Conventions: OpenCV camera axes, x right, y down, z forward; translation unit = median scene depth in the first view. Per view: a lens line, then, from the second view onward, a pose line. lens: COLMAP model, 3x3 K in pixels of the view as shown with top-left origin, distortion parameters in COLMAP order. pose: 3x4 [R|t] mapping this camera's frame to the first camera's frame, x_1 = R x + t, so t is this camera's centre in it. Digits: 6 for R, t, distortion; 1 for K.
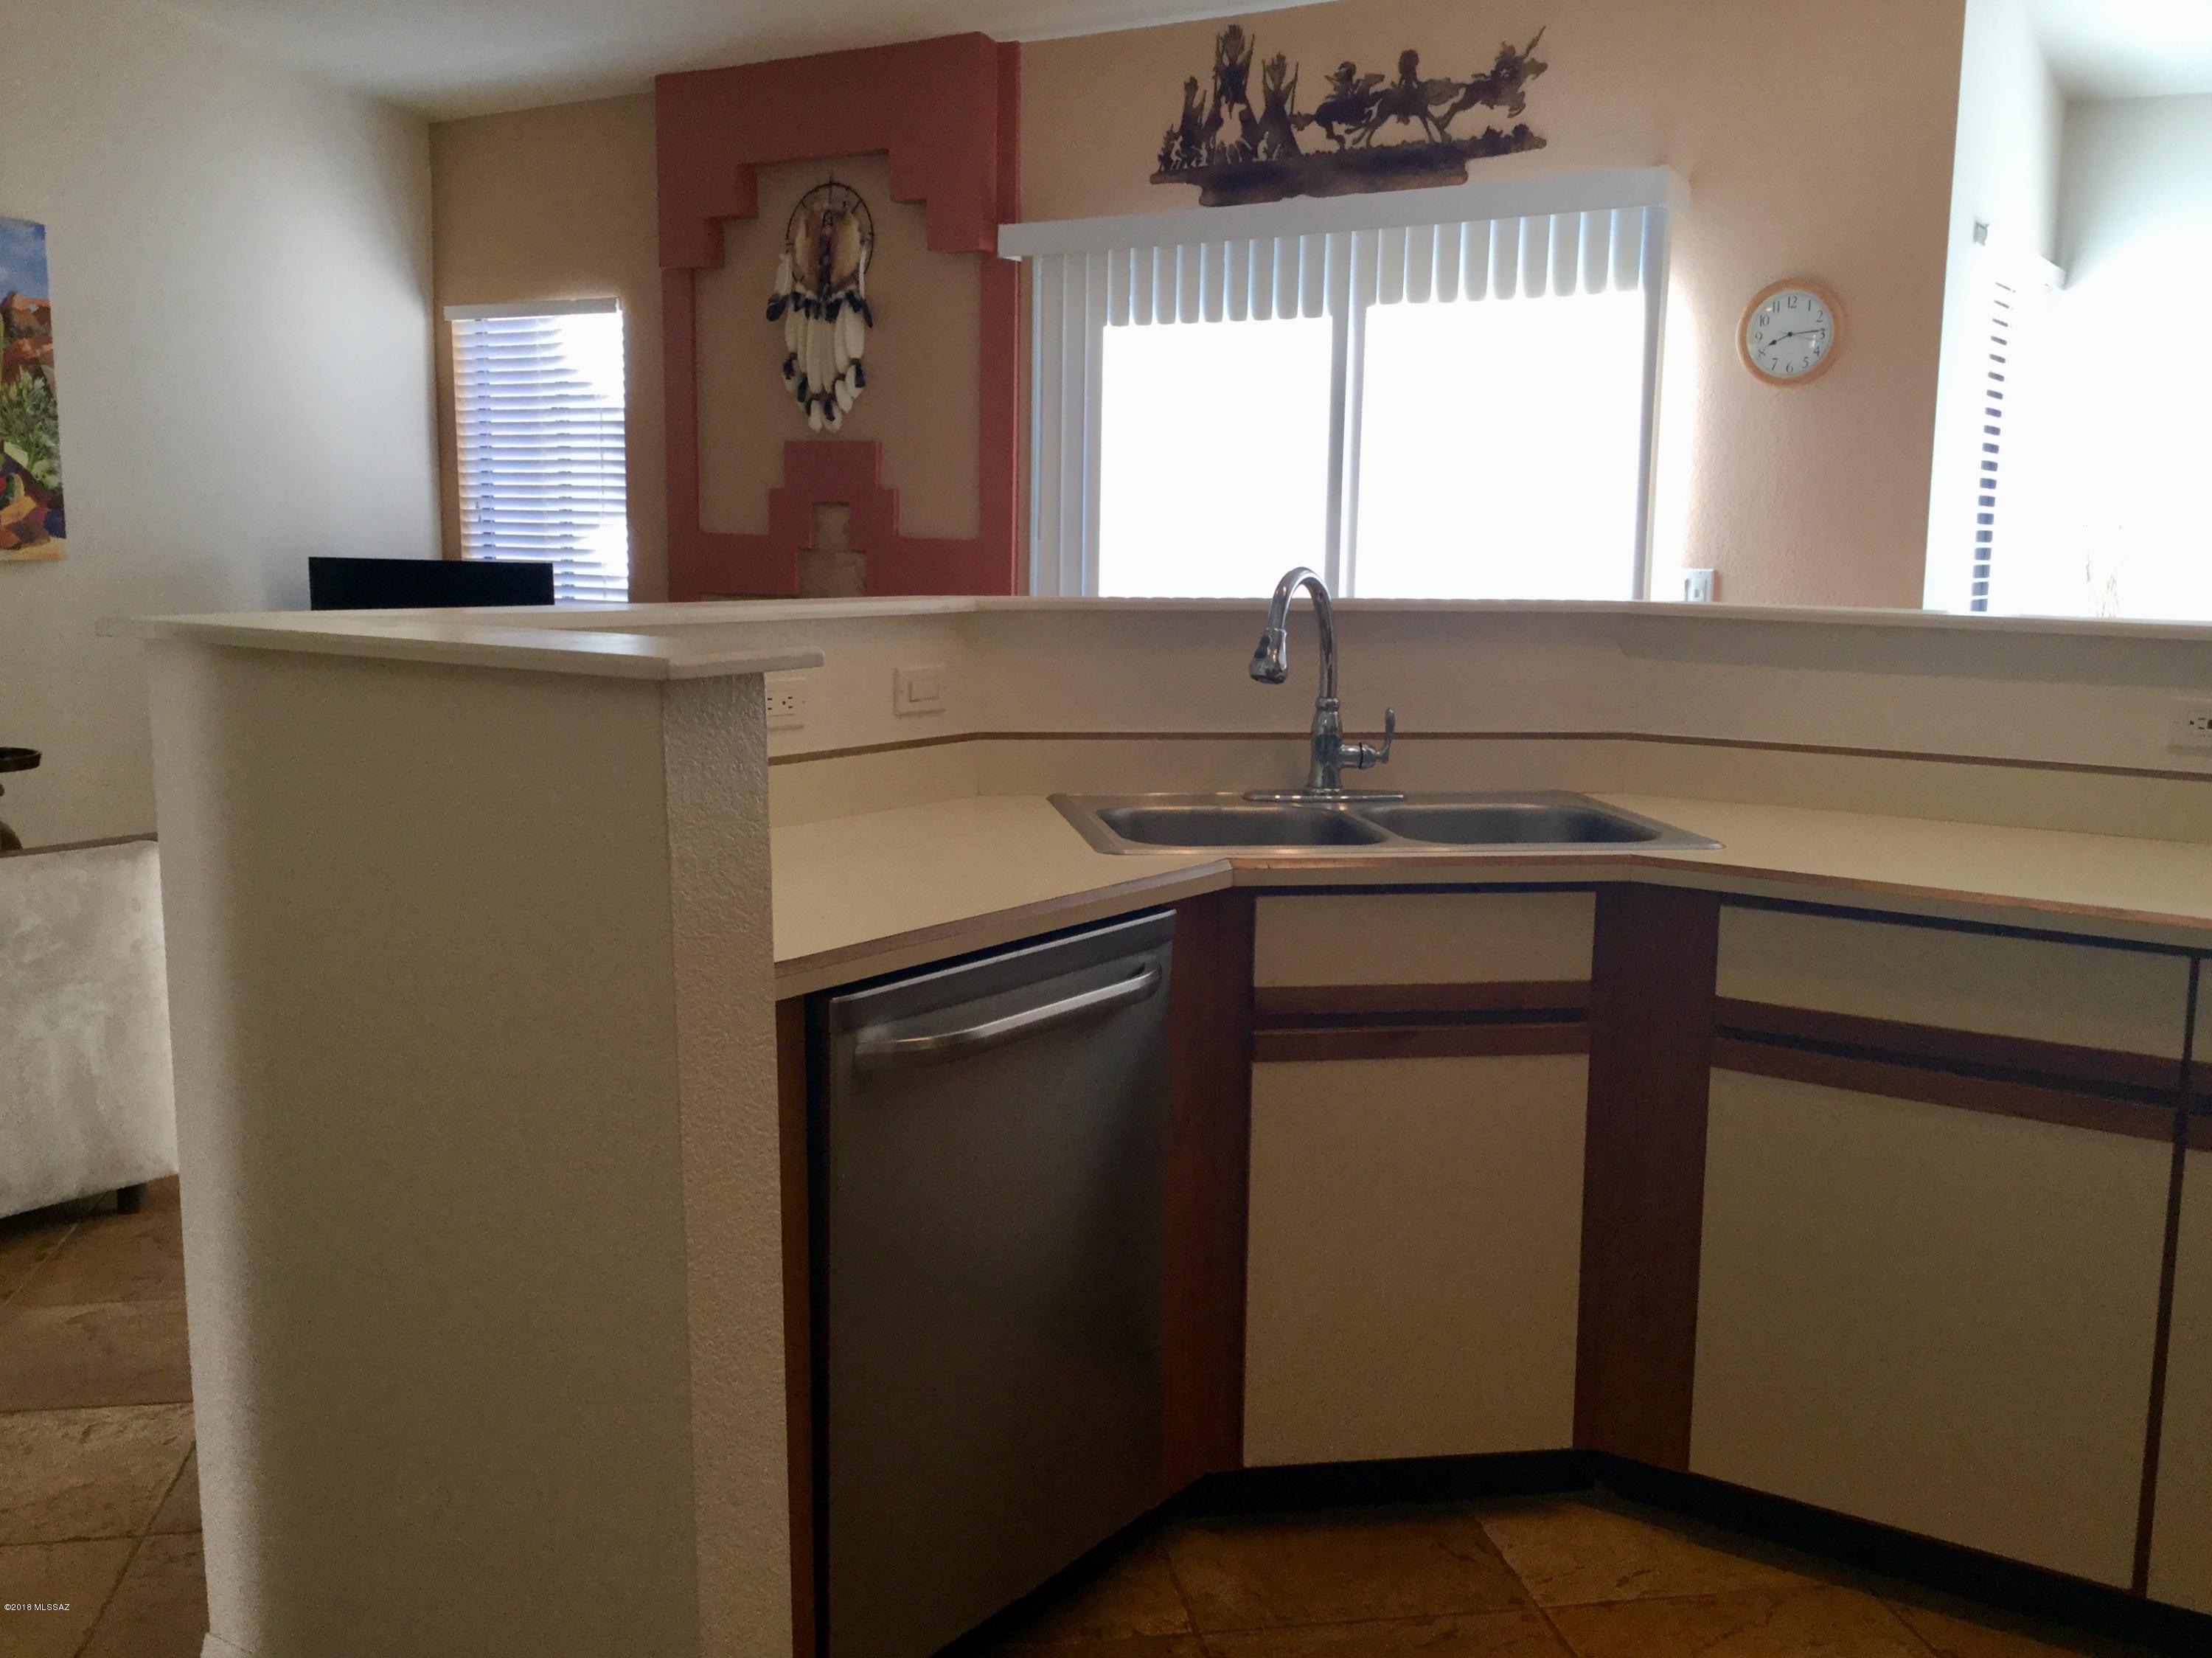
lens RADIAL K [[2016.8, 0, 1103.3], [0, 2016.8, 821.7], [0, 0, 1]] dist [0.008283, 0.000000]
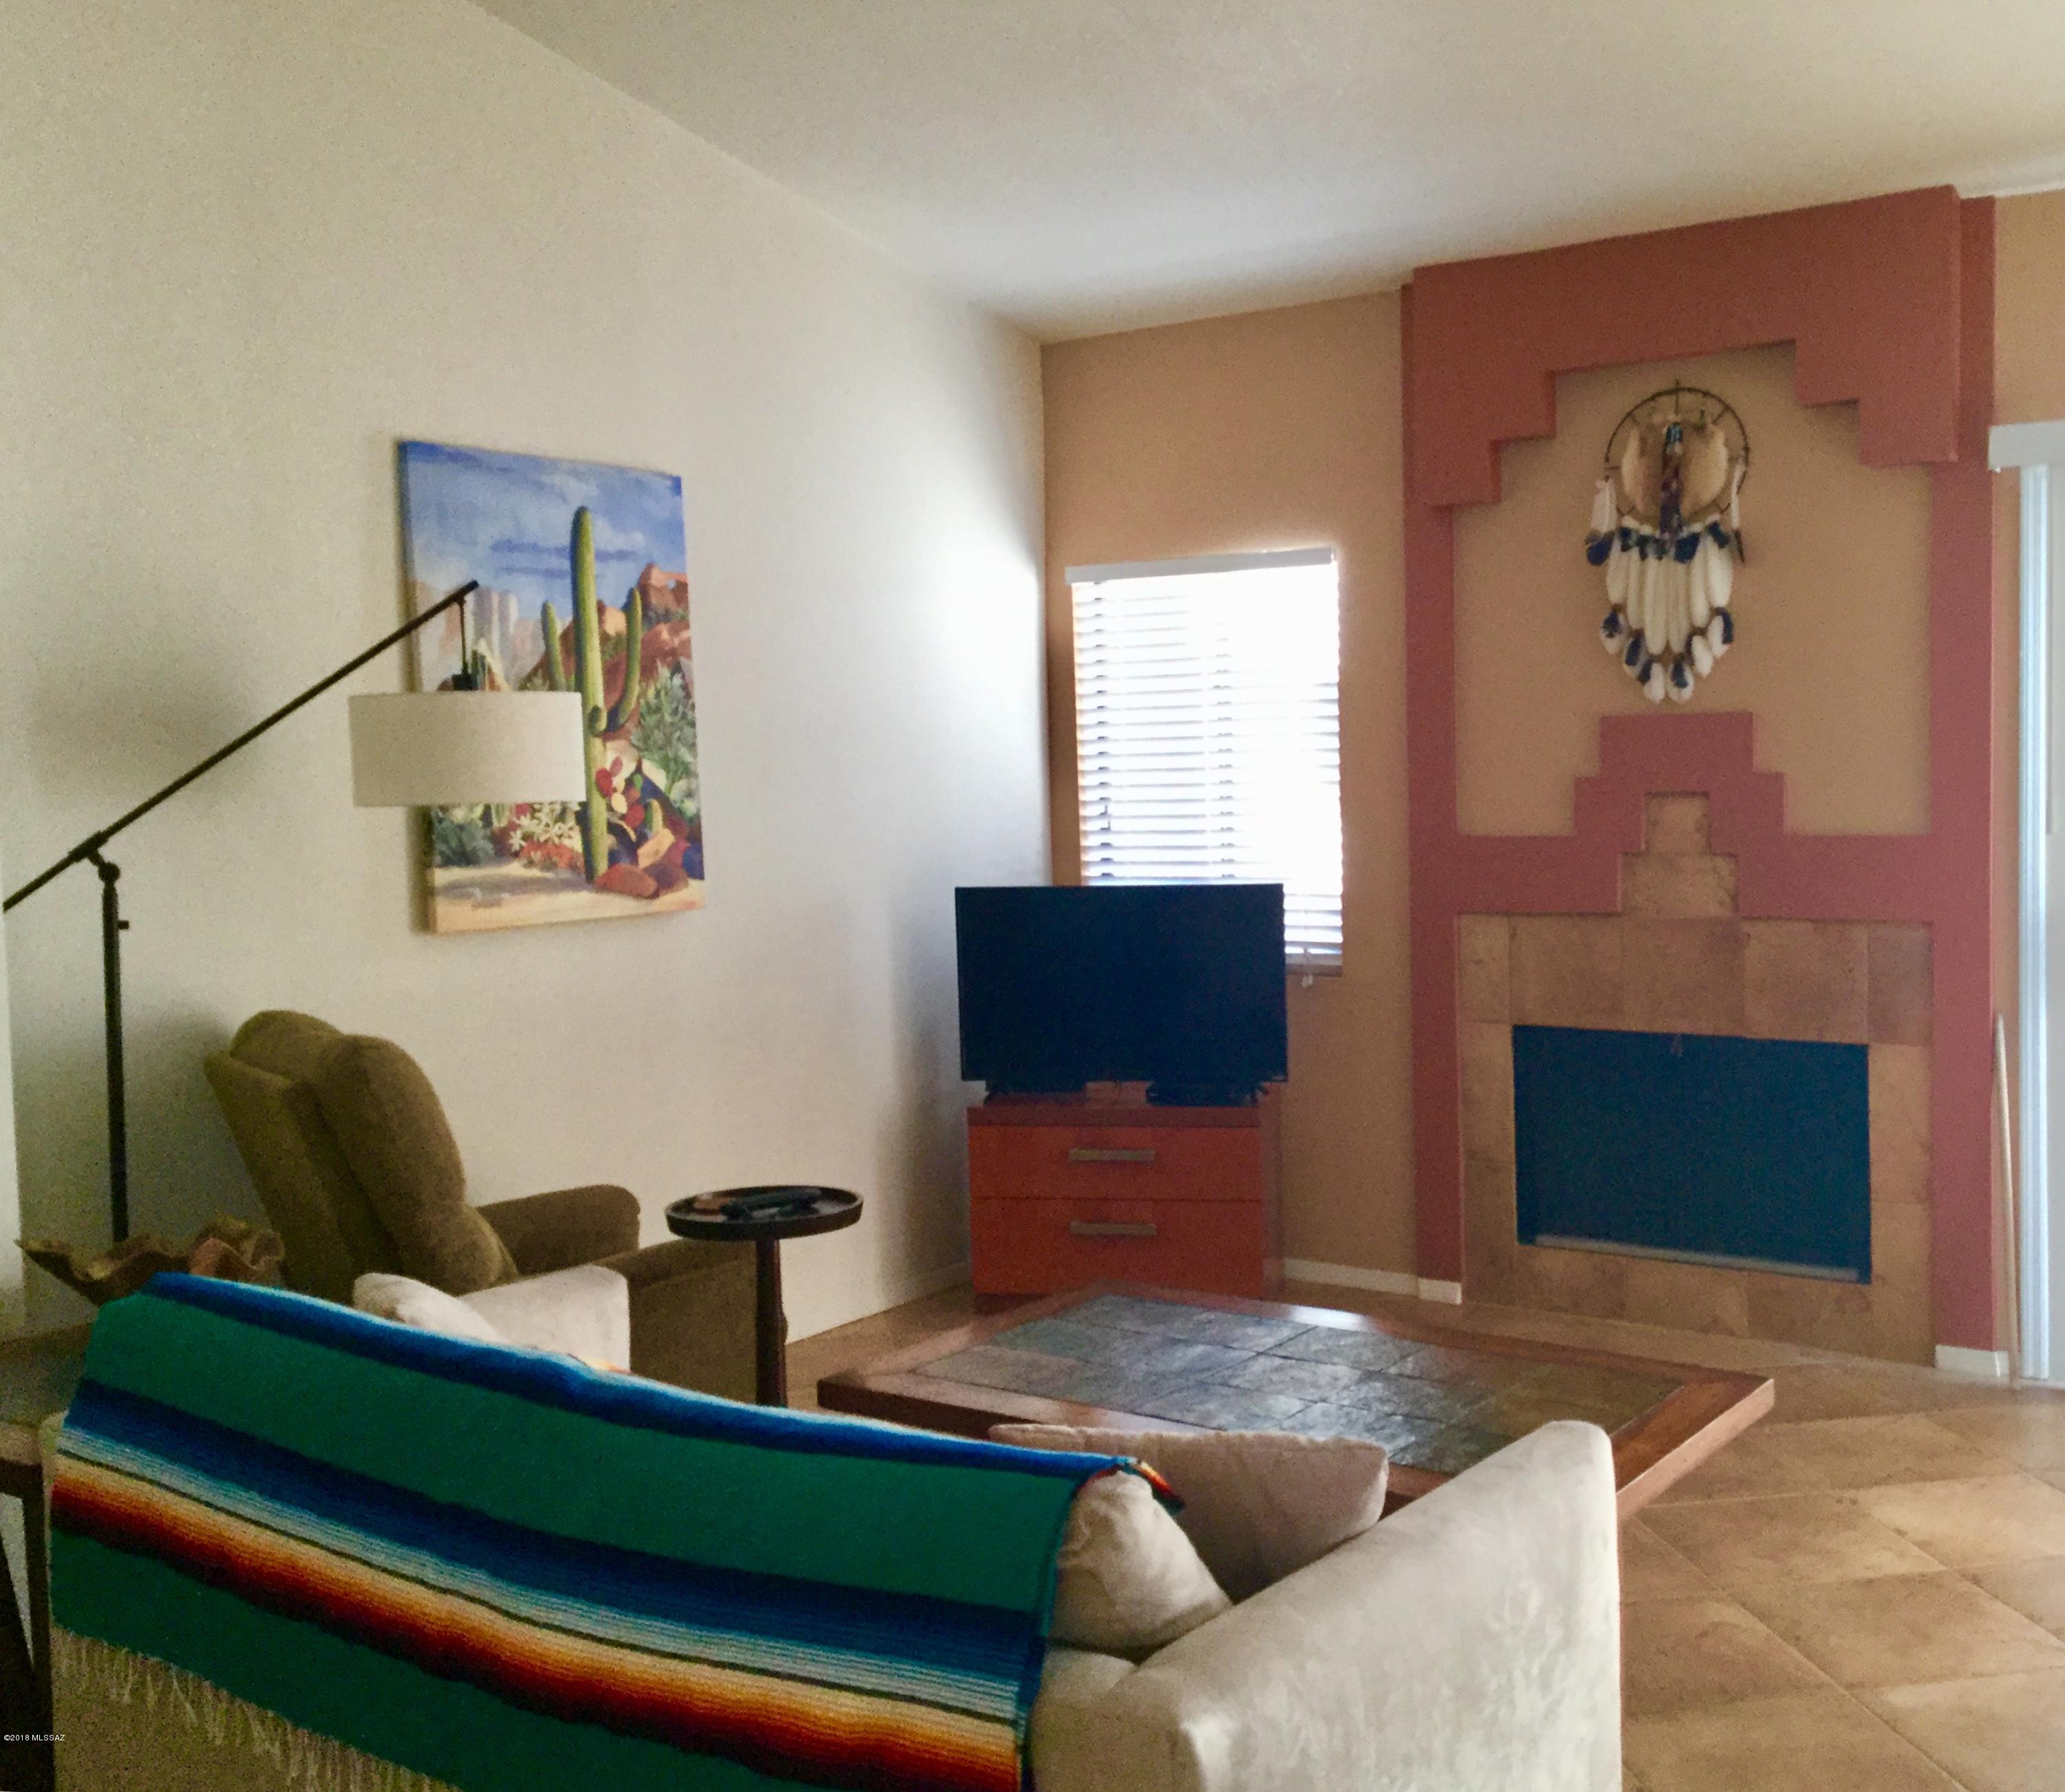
lens RADIAL K [[2008.4, 0, 1033.3], [0, 2008.4, 896.7], [0, 0, 1]] dist [0.001760, 0.000000]
pose [[0.998722, -0.041612, 0.028671, -0.413270], [0.043987, 0.995159, -0.087882, -0.062732], [-0.024876, 0.089031, 0.995718, 0.247753]]
